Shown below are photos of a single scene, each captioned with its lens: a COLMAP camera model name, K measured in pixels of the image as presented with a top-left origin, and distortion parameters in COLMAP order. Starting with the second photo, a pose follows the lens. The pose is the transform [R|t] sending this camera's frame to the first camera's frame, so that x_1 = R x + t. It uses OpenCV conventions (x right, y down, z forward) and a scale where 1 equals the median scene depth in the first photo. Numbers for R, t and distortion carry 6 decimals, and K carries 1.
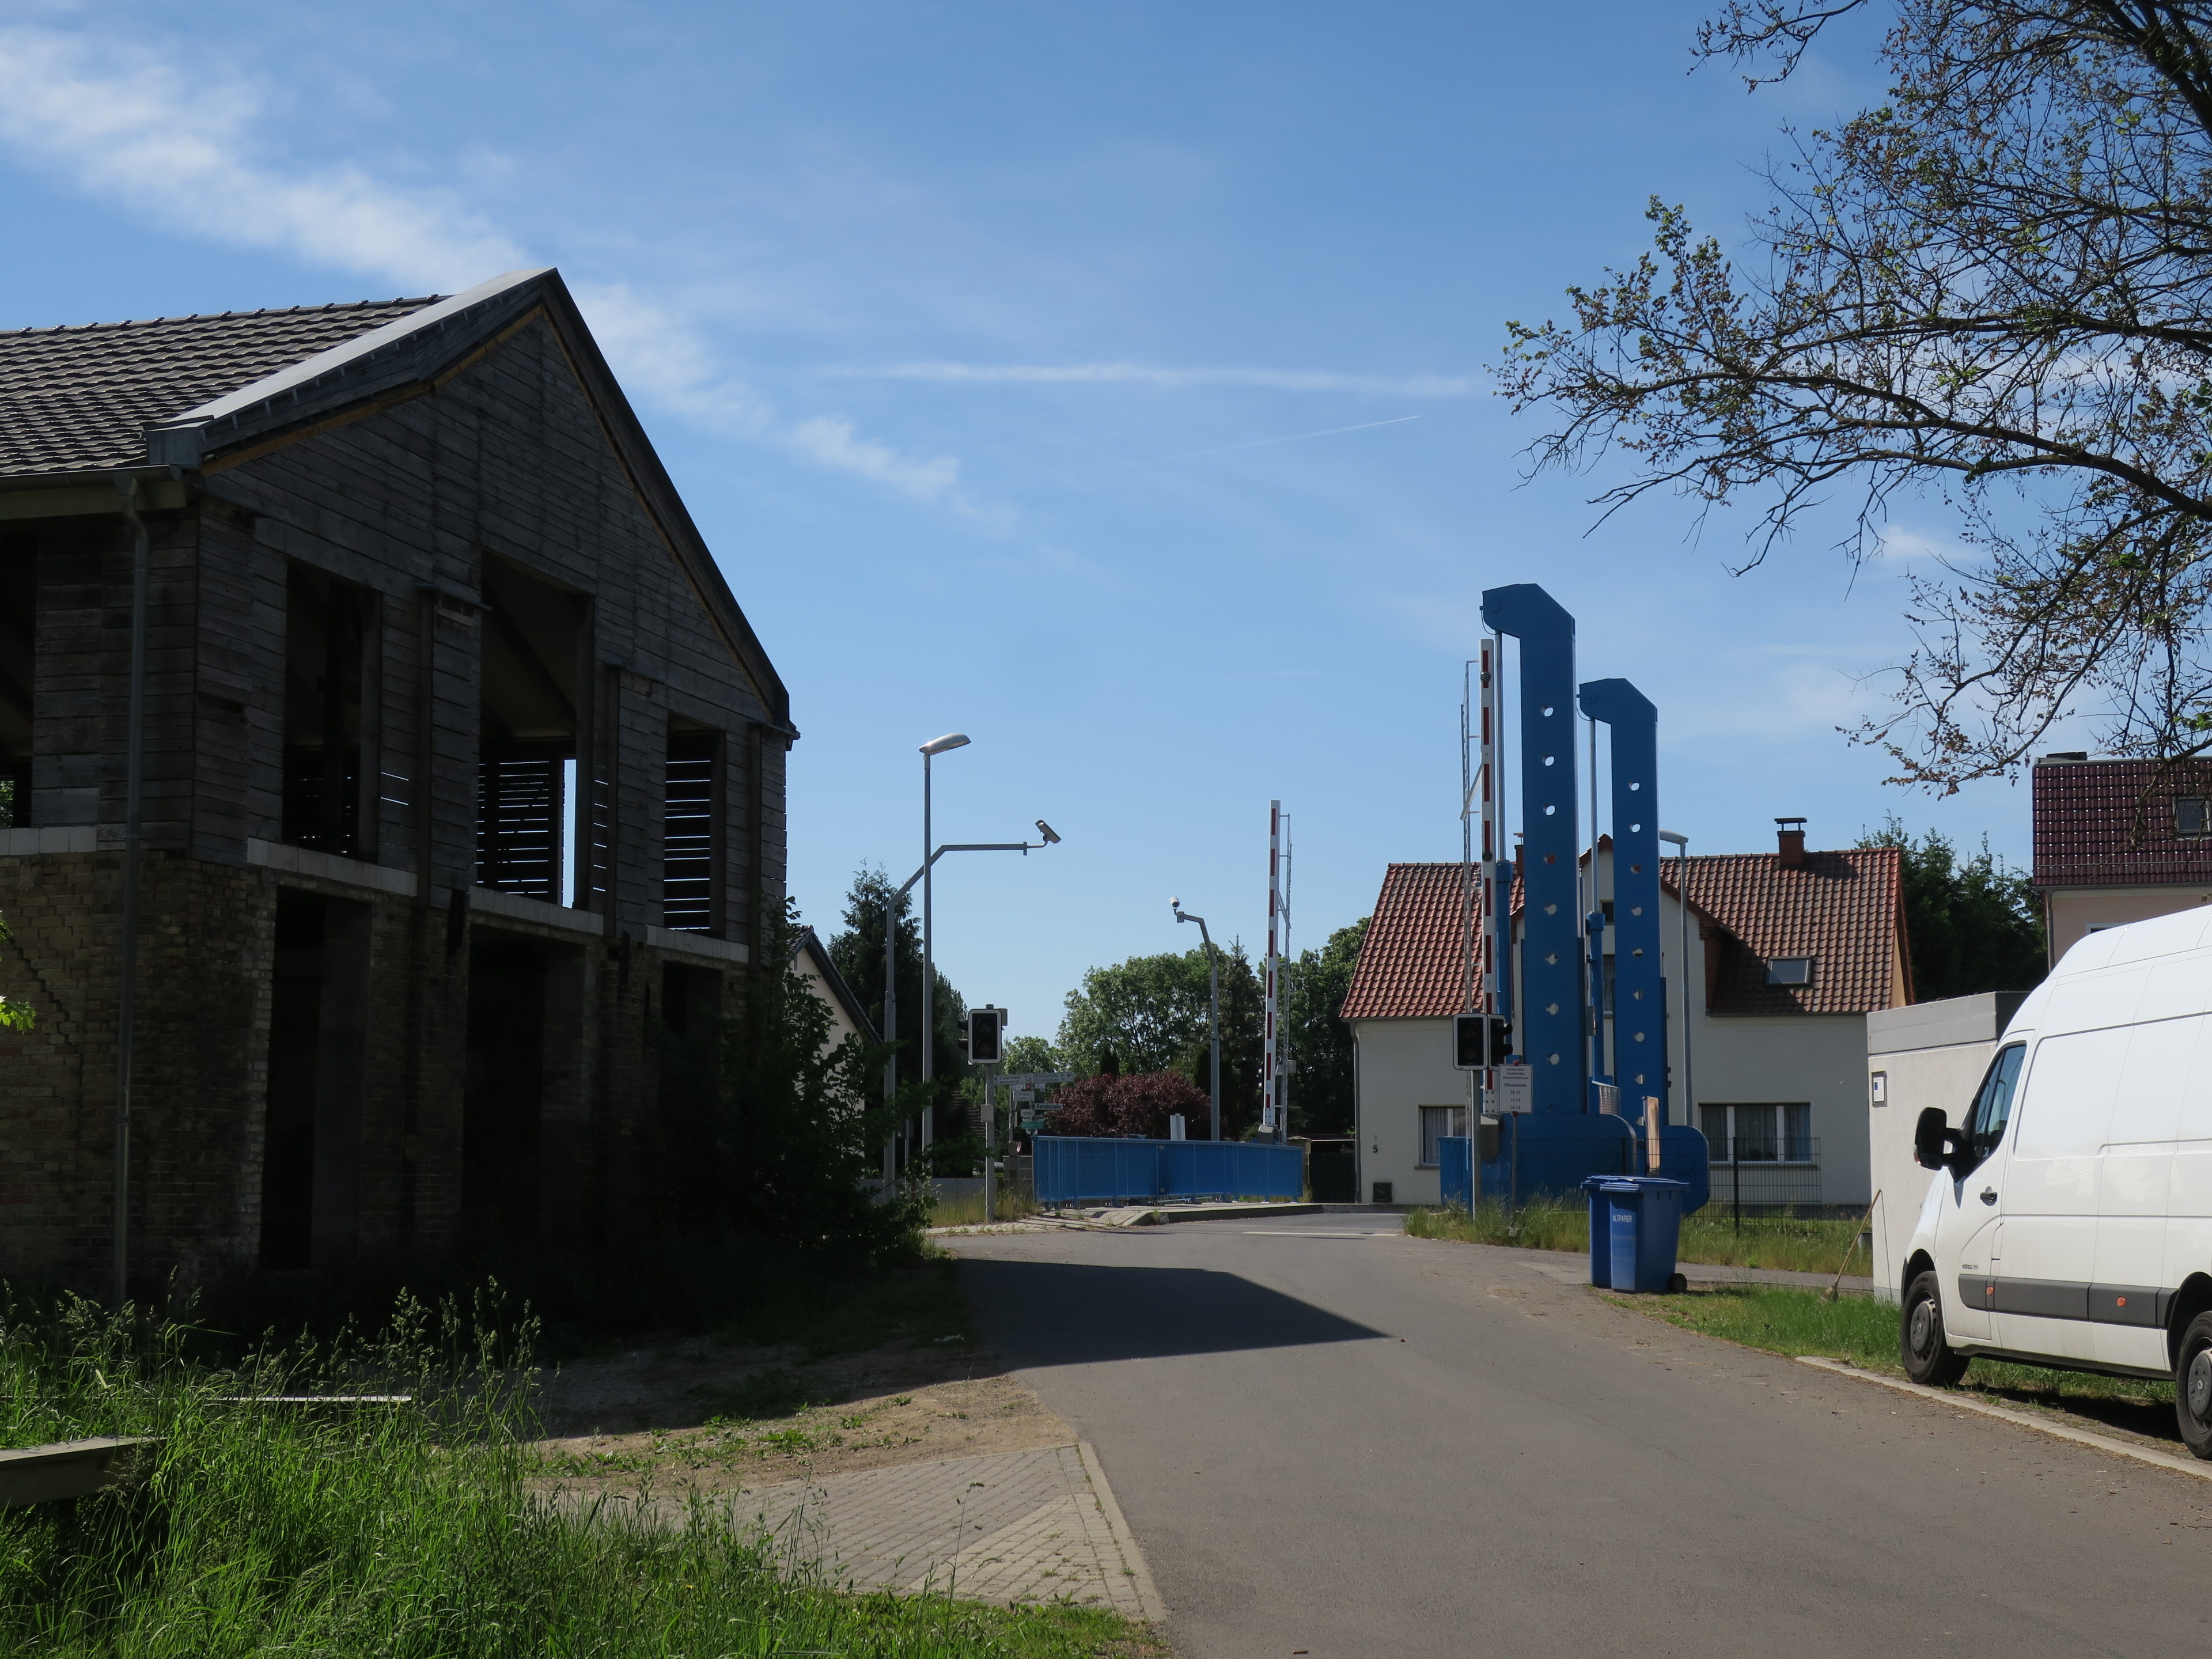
lens RADIAL K [[2894.6, 0, 1106.0], [0, 2894.6, 829.5], [0, 0, 1]] dist [0.012457, 0.015762]
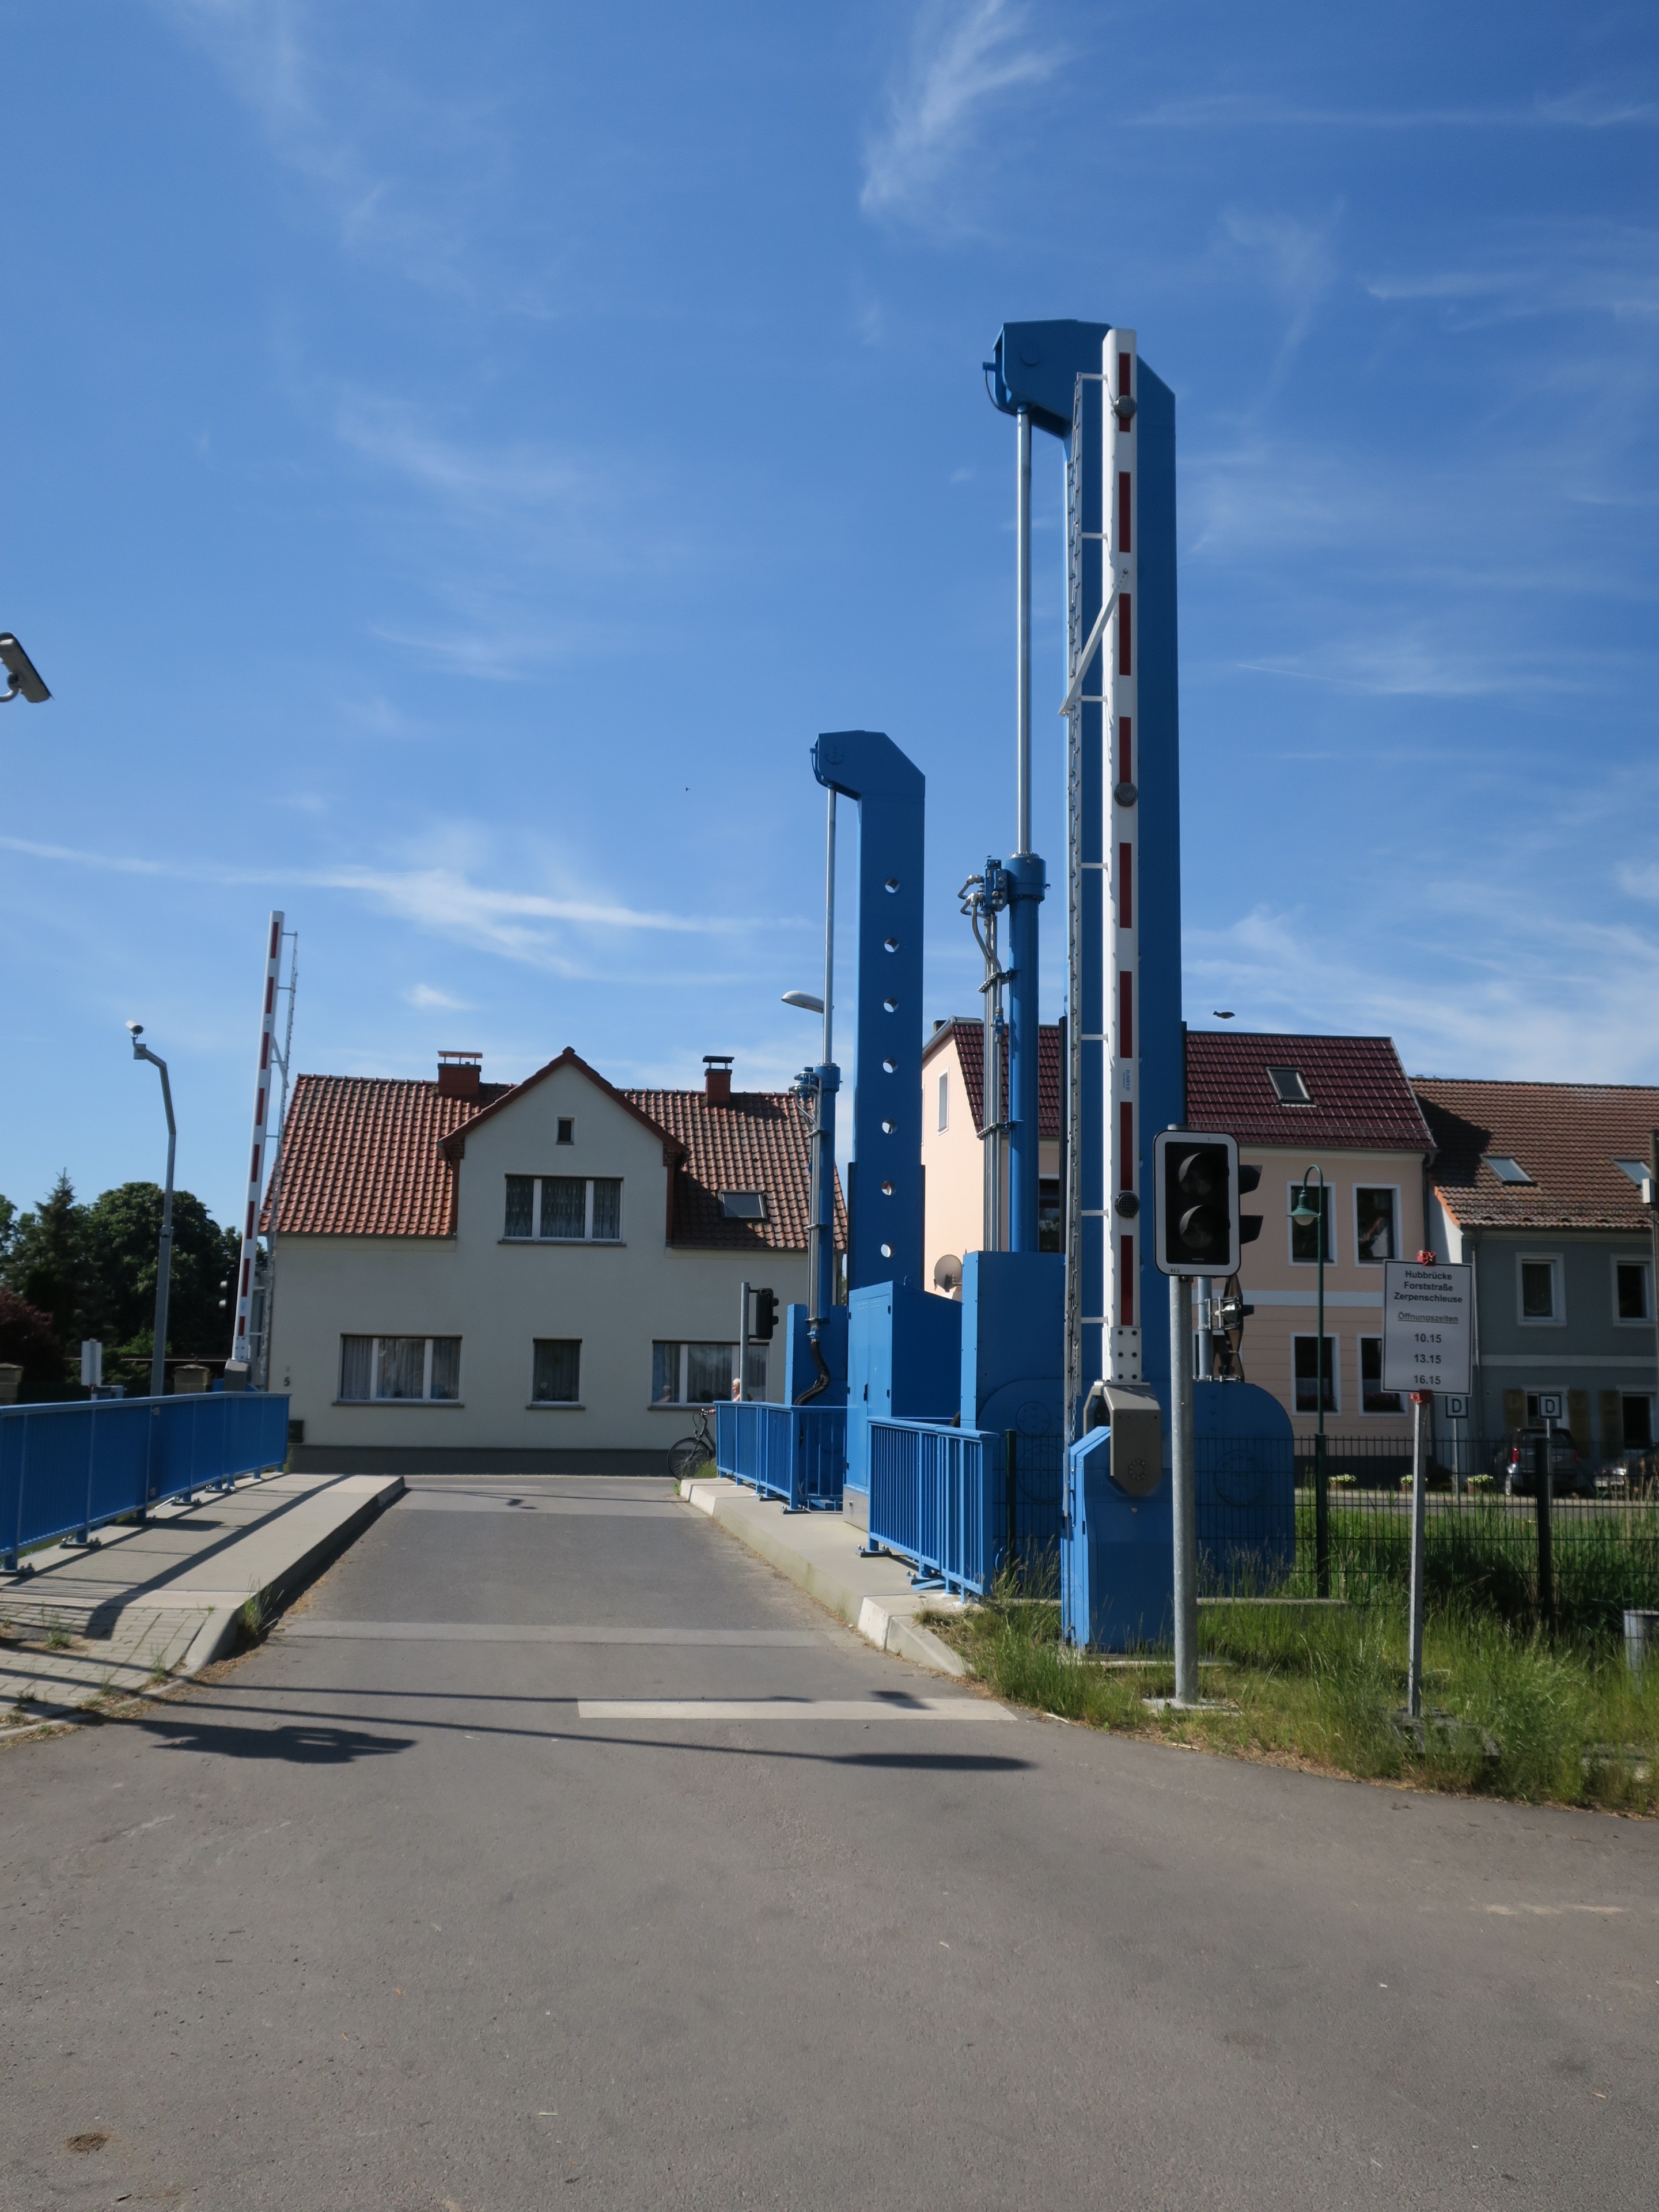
lens RADIAL K [[1952.9, 0, 829.5], [0, 1952.9, 1106.0], [0, 0, 1]] dist [-0.002550, -0.004543]
pose [[0.902269, 0.077447, 0.424161, -0.016072], [-0.068806, 0.996992, -0.035676, 0.035929], [-0.425648, 0.003005, 0.904884, 0.384753]]
